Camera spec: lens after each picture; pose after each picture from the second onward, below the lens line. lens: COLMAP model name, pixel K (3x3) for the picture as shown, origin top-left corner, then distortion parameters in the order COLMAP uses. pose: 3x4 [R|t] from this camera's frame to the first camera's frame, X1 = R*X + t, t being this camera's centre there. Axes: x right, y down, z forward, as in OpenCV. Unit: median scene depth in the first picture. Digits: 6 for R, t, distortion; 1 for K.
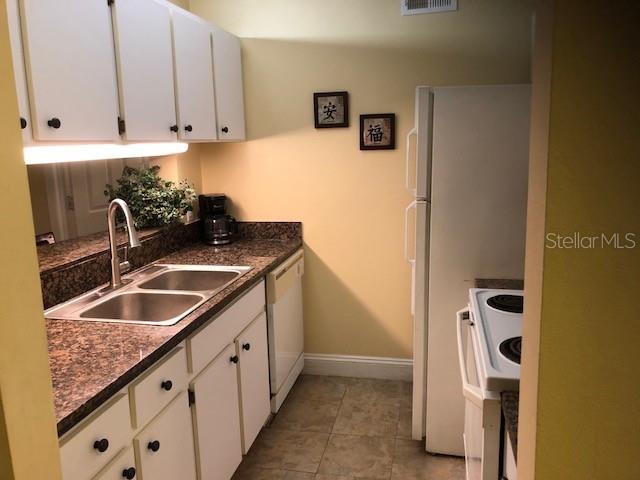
lens RADIAL K [[555.1, 0, 338.9], [0, 555.1, 240.9], [0, 0, 1]] dist [0.037365, -0.006790]
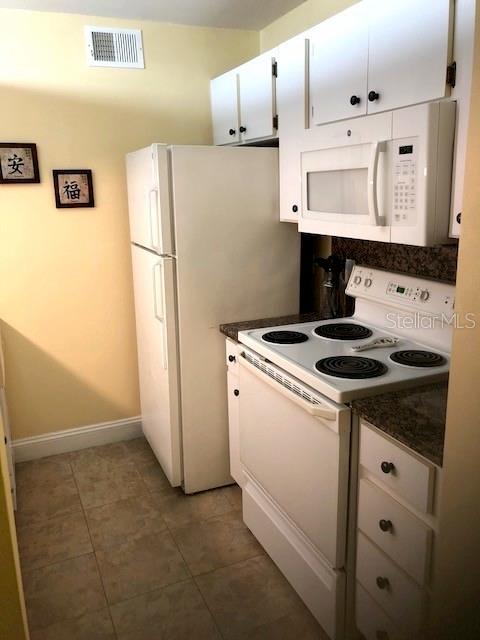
lens RADIAL K [[555.1, 0, 240.5], [0, 555.1, 323.7], [0, 0, 1]] dist [0.037365, -0.006790]
pose [[0.804134, -0.136256, 0.578622, -0.282974], [0.112811, 0.990667, 0.076508, -0.010252], [-0.583646, 0.003752, 0.811999, 0.069172]]
